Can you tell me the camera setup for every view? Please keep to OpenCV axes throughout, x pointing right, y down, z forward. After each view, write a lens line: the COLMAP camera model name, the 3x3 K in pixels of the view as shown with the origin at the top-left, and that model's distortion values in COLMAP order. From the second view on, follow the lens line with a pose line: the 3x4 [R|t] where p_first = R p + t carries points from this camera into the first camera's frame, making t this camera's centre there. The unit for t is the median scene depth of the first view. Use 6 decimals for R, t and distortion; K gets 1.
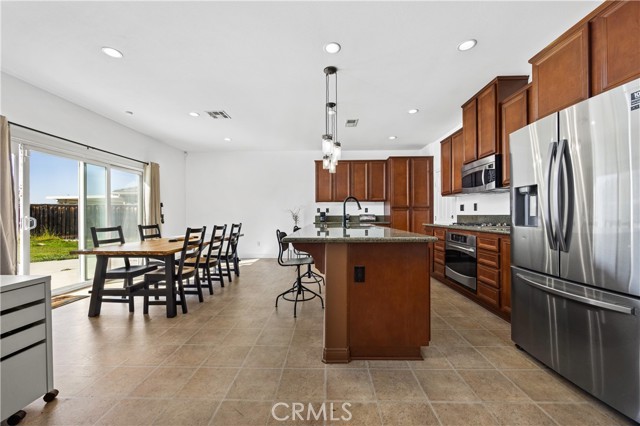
lens RADIAL K [[249.0, 0, 321.5], [0, 249.0, 216.3], [0, 0, 1]] dist [0.002446, -0.000303]
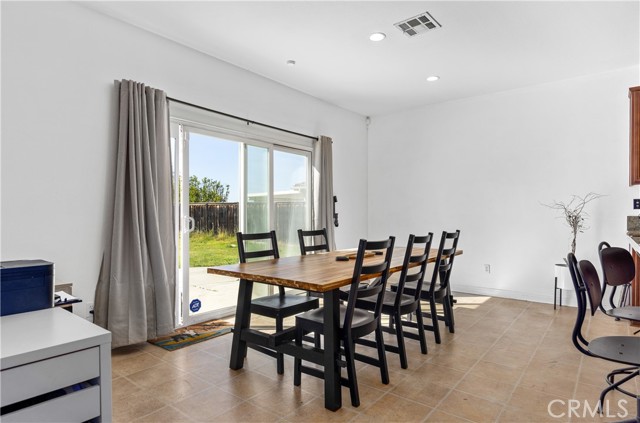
lens RADIAL K [[363.7, 0, 320.9], [0, 363.7, 216.8], [0, 0, 1]] dist [0.004942, -0.000710]
pose [[0.799508, 0.004844, -0.600636, -0.125193], [-0.003802, 0.999988, 0.003004, -0.001606], [0.600643, -0.000118, 0.799517, 0.288114]]
